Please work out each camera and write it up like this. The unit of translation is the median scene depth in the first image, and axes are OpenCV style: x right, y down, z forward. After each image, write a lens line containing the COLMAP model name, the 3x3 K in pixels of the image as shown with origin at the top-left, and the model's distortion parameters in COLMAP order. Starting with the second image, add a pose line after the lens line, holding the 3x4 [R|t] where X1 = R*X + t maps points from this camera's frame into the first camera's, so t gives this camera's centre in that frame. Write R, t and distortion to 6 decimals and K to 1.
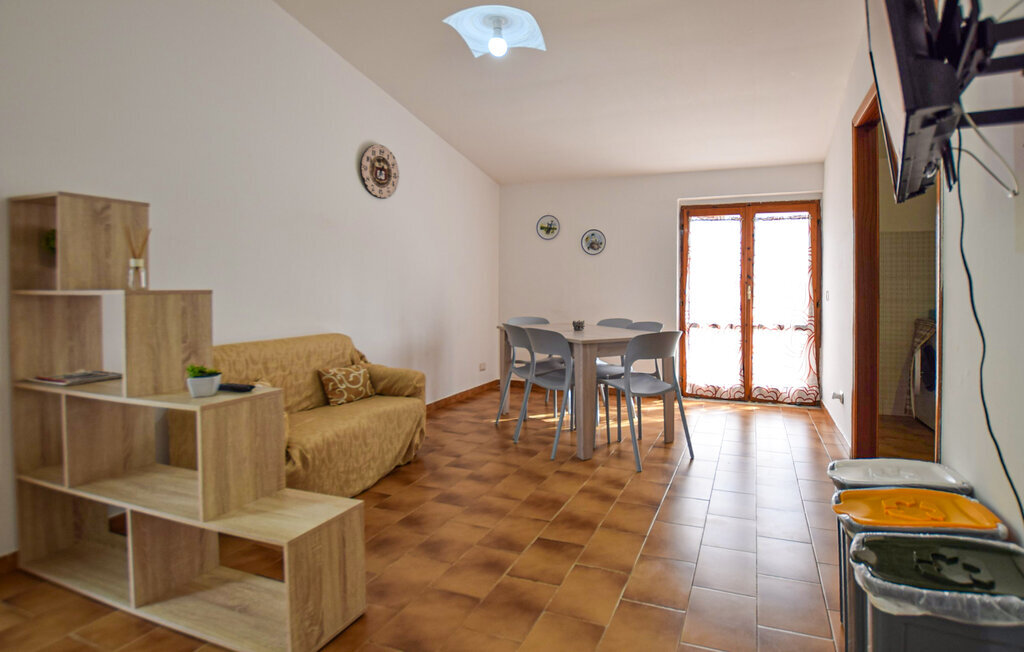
lens RADIAL K [[522.7, 0, 512.9], [0, 522.7, 306.0], [0, 0, 1]] dist [-0.024132, 0.000258]
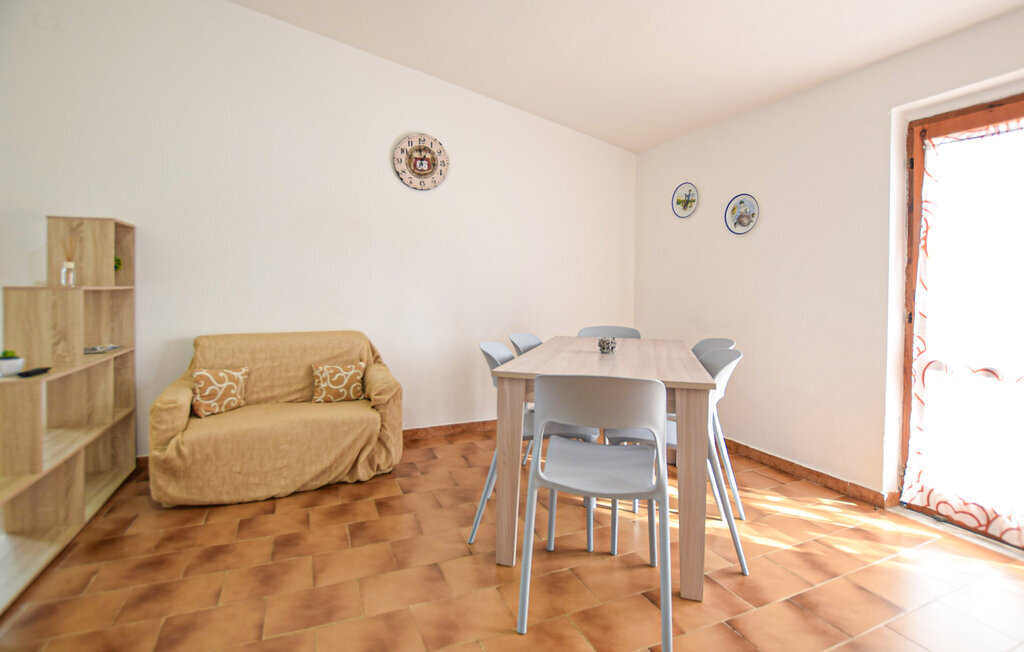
lens RADIAL K [[460.1, 0, 509.9], [0, 460.1, 299.7], [0, 0, 1]] dist [-0.027529, 0.000690]
pose [[0.702304, 0.023148, -0.711501, 0.523544], [-0.028164, 0.999592, 0.004721, -0.021287], [0.711320, 0.016723, 0.702669, 0.623801]]
